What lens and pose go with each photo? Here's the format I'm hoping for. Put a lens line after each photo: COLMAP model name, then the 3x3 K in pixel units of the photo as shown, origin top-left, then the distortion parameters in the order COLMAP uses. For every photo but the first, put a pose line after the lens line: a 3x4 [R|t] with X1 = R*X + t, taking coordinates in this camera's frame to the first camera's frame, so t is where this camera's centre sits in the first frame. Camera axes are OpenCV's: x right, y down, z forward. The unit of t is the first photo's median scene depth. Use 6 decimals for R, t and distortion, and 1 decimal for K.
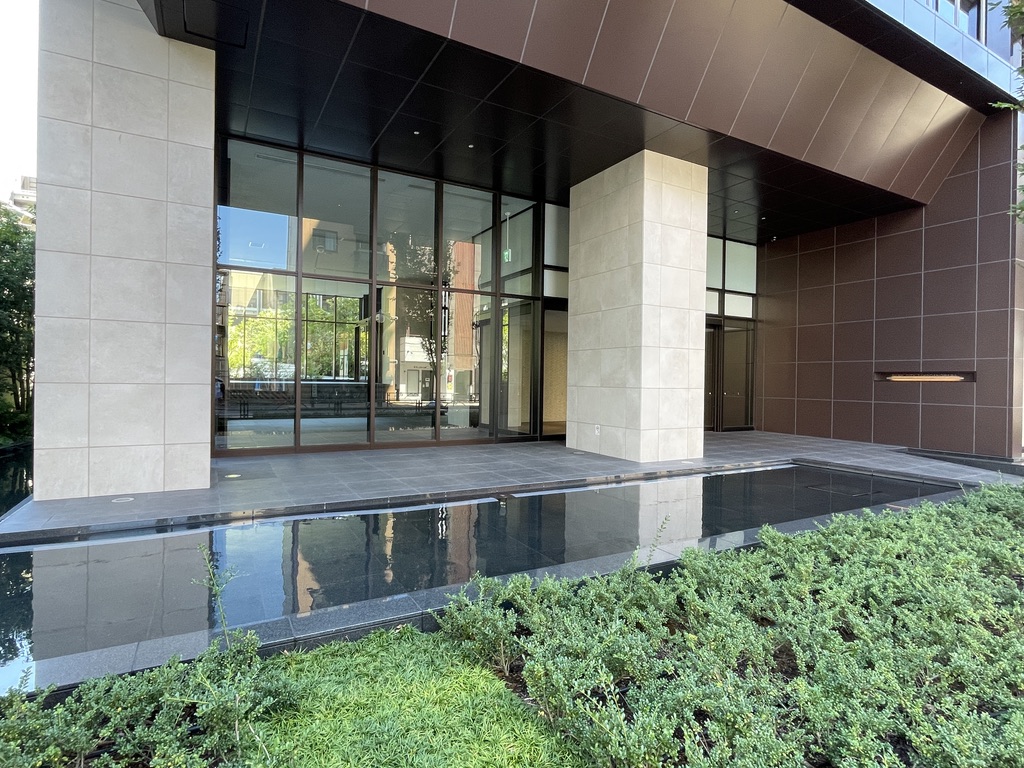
lens RADIAL K [[541.8, 0, 512.0], [0, 541.8, 384.0], [0, 0, 1]] dist [0.004754, 0.000635]
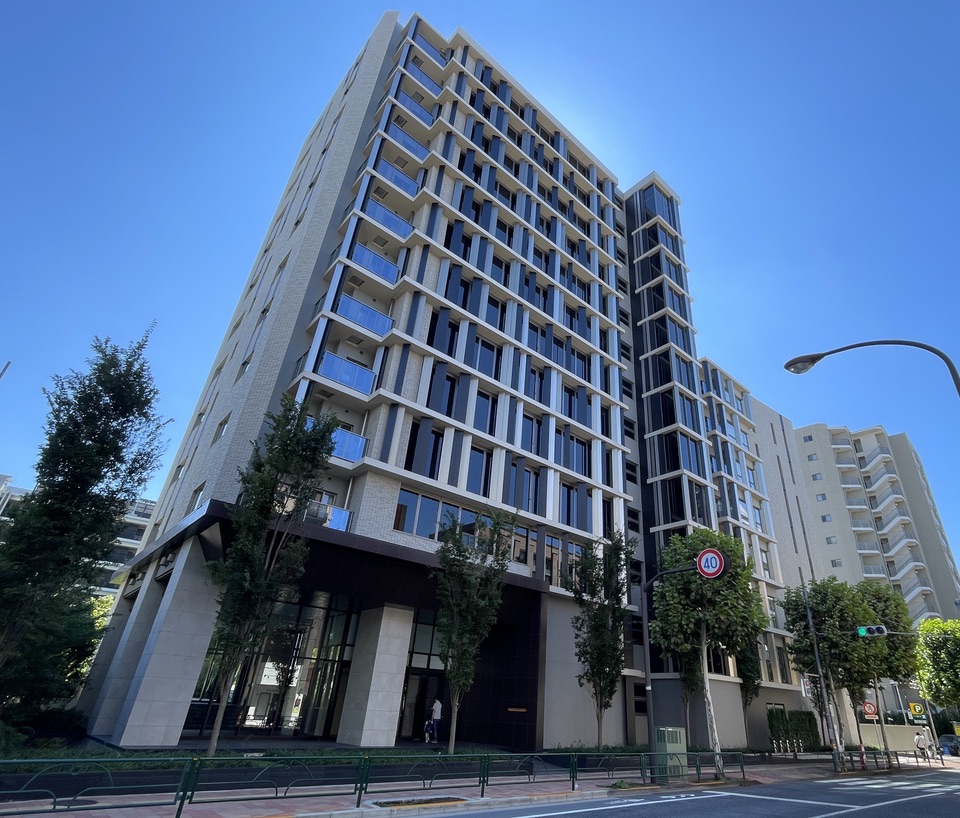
lens RADIAL K [[540.5, 0, 536.4], [0, 540.5, 409.4], [0, 0, 1]] dist [-0.014495, 0.000573]
pose [[0.970325, 0.135858, 0.200030, 0.232436], [-0.019659, 0.868824, -0.494731, 0.009709], [-0.241004, 0.476118, 0.845712, -1.364159]]
